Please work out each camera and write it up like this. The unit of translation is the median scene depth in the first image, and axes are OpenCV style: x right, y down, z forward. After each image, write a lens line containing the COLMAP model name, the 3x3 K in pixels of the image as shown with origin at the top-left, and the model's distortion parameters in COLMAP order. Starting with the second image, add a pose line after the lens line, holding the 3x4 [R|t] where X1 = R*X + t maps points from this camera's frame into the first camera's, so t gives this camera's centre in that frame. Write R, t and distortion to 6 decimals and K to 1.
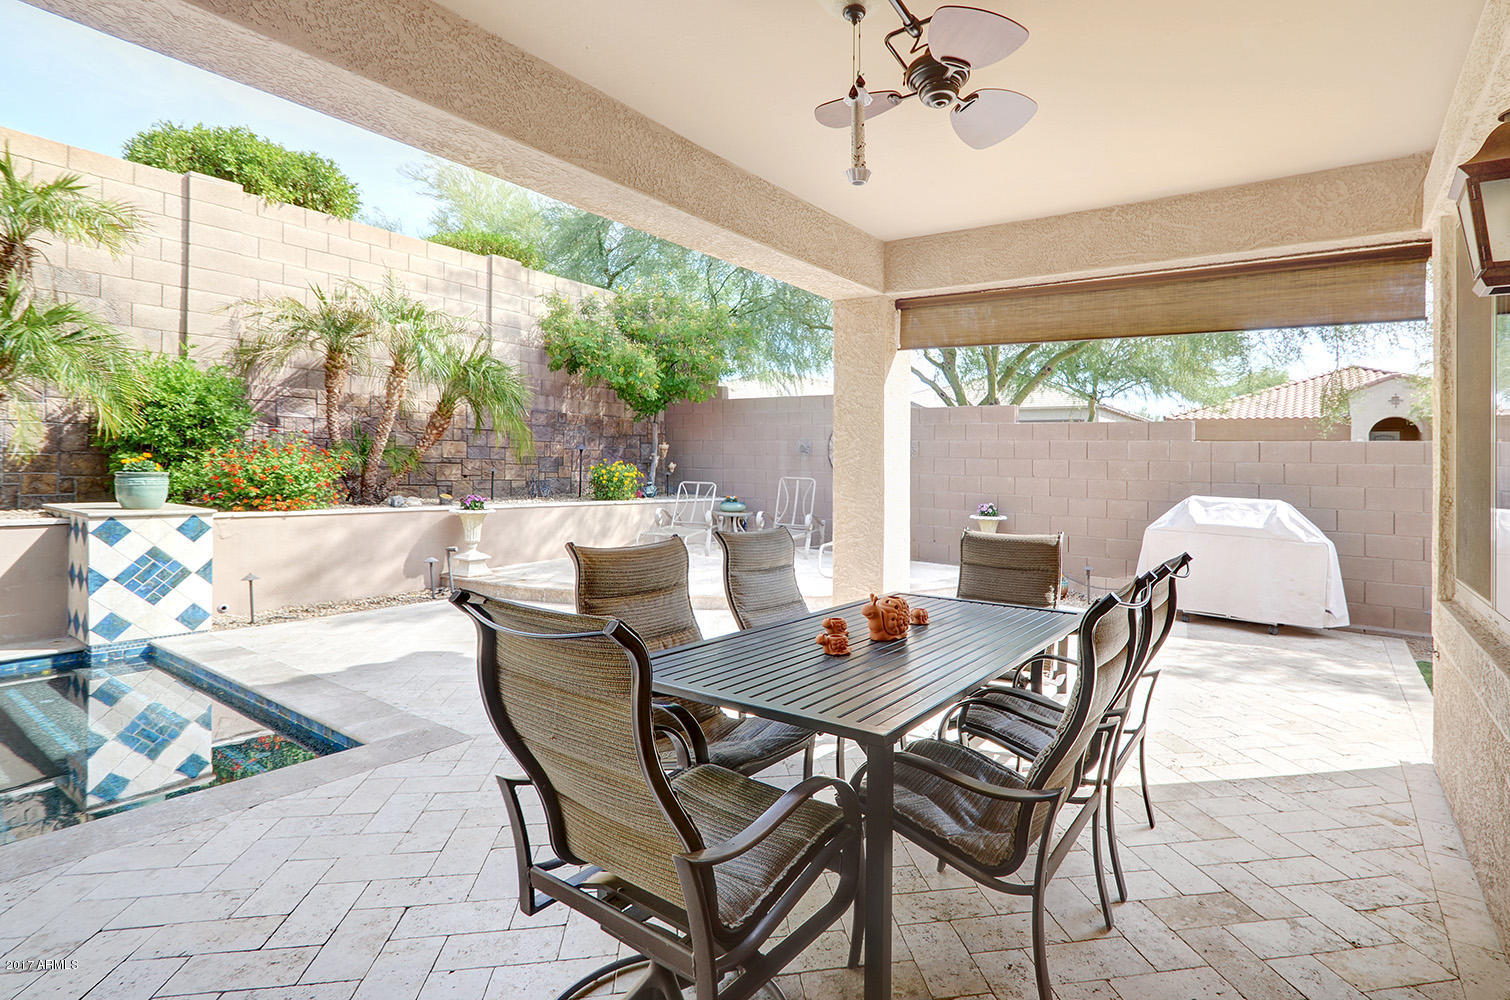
lens RADIAL K [[682.7, 0, 810.2], [0, 682.7, 497.3], [0, 0, 1]] dist [0.001446, 0.000378]
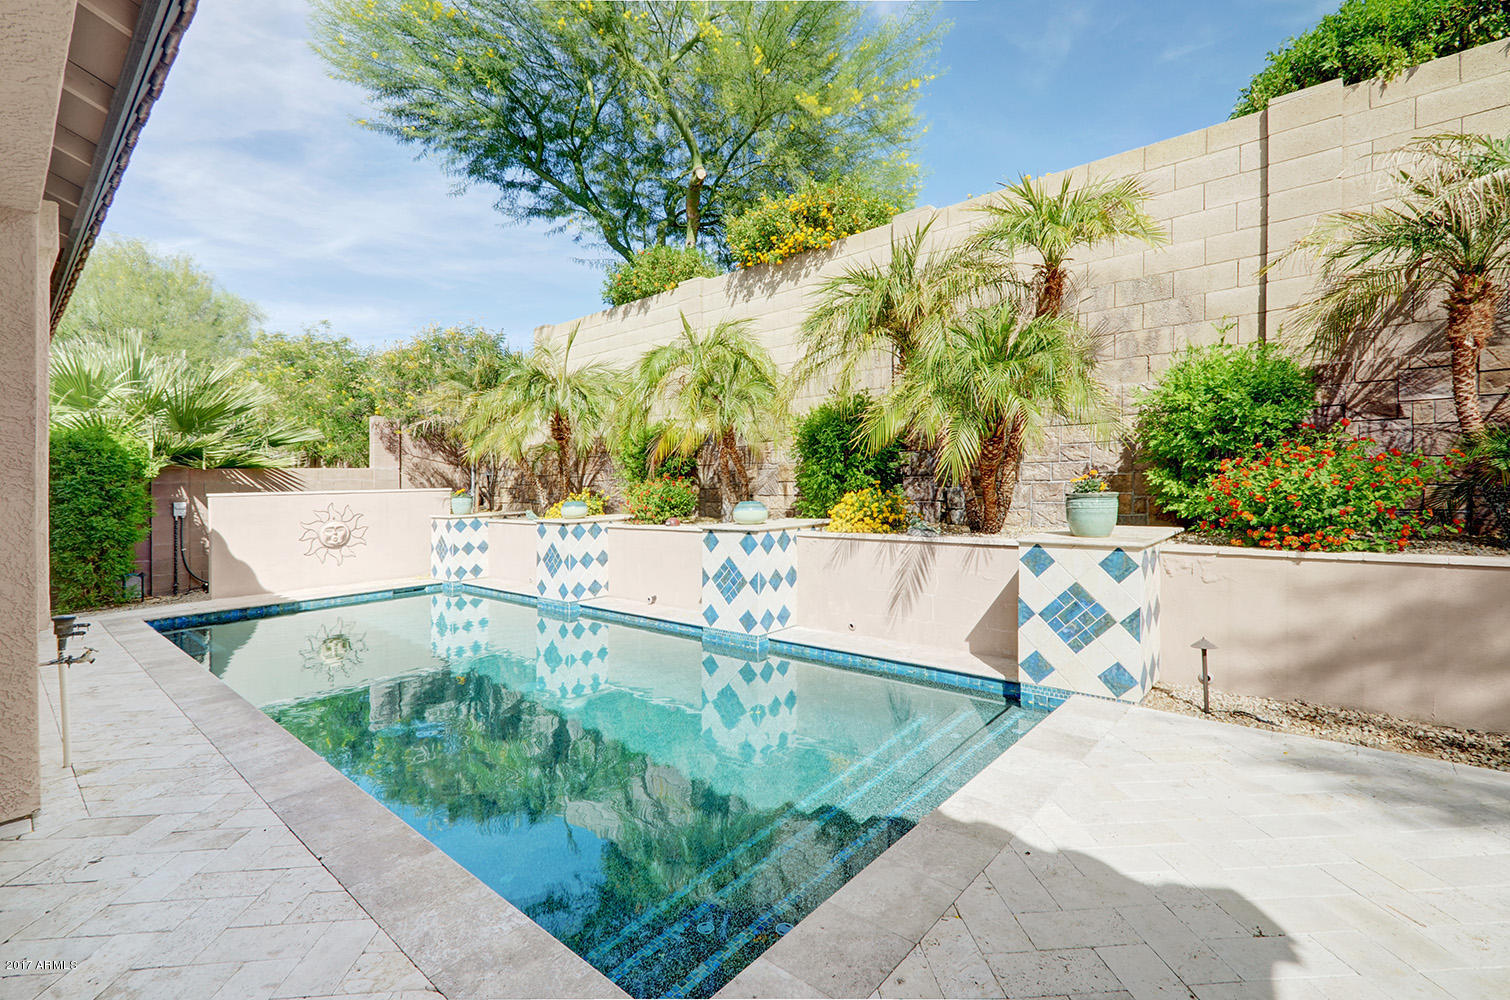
lens RADIAL K [[682.7, 0, 810.2], [0, 682.7, 497.3], [0, 0, 1]] dist [0.001446, 0.000378]
pose [[-0.123805, 0.004247, -0.992298, -0.068284], [-0.023939, 0.999687, 0.007266, -0.020007], [0.992018, 0.024654, -0.123664, 0.530643]]
